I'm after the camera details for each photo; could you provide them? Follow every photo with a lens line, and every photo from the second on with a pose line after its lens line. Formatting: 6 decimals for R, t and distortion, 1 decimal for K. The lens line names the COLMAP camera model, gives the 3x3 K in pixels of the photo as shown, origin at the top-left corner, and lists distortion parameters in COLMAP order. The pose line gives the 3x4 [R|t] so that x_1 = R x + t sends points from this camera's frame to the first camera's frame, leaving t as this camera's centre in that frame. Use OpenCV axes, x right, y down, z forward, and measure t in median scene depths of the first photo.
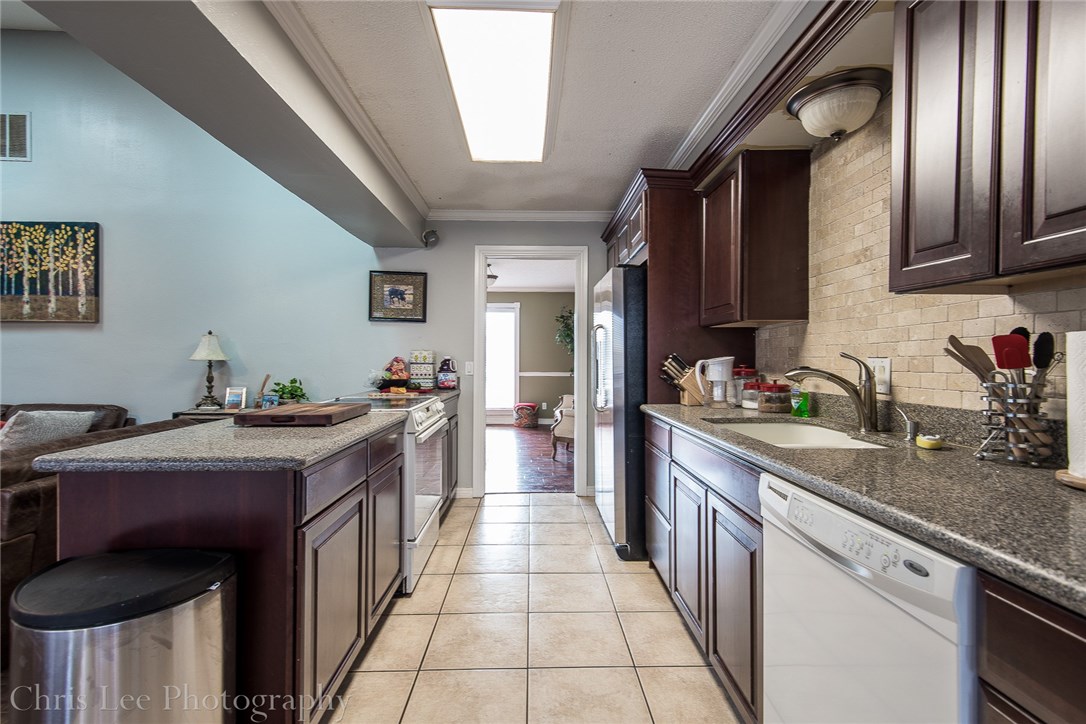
lens RADIAL K [[496.2, 0, 545.0], [0, 496.2, 360.7], [0, 0, 1]] dist [0.018492, -0.005294]
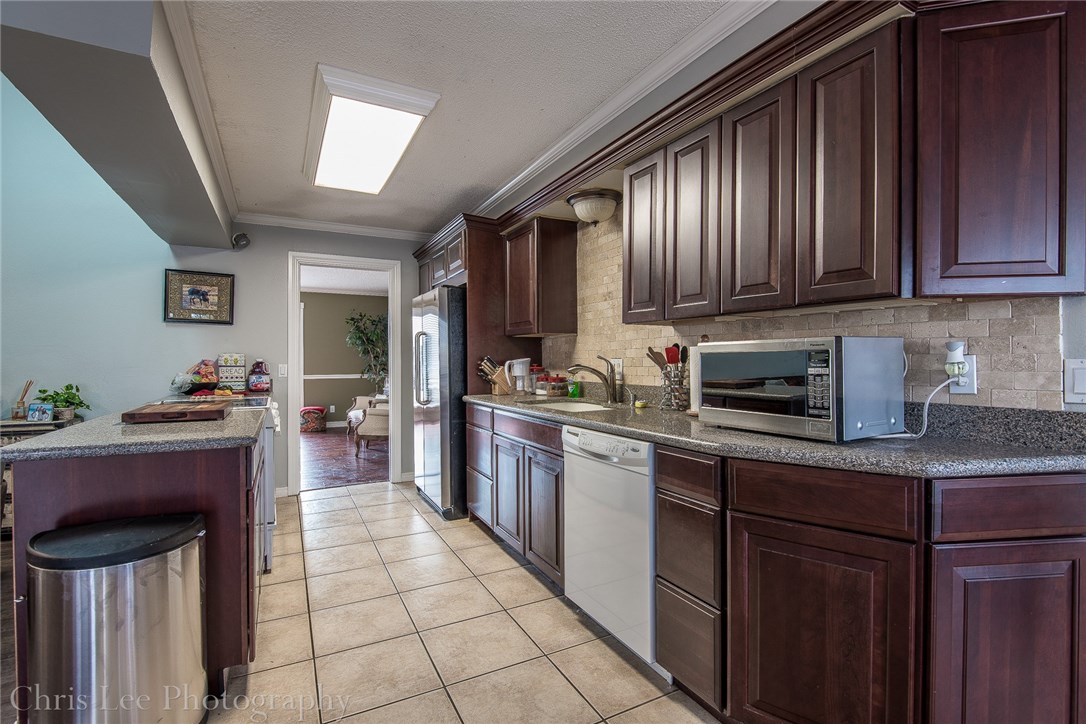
lens RADIAL K [[496.2, 0, 548.5], [0, 496.2, 363.1], [0, 0, 1]] dist [0.018492, -0.005294]
pose [[0.894362, -0.007593, 0.447280, -0.213703], [0.007469, 0.999970, 0.002041, 0.003061], [-0.447282, 0.001515, 0.894392, -0.292635]]
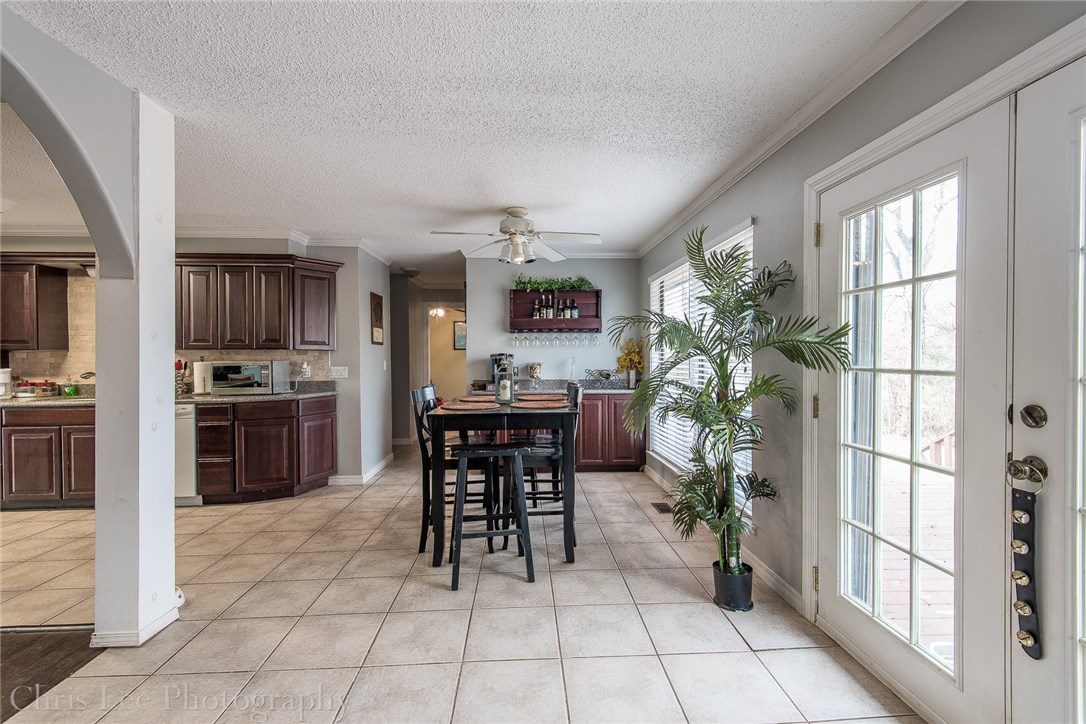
lens RADIAL K [[496.2, 0, 552.2], [0, 496.2, 361.4], [0, 0, 1]] dist [0.018492, -0.005294]
pose [[-0.031089, -0.010681, 0.999460, -1.579208], [0.013073, 0.999853, 0.011092, -0.031055], [-0.999431, 0.013411, -0.030944, -0.926163]]
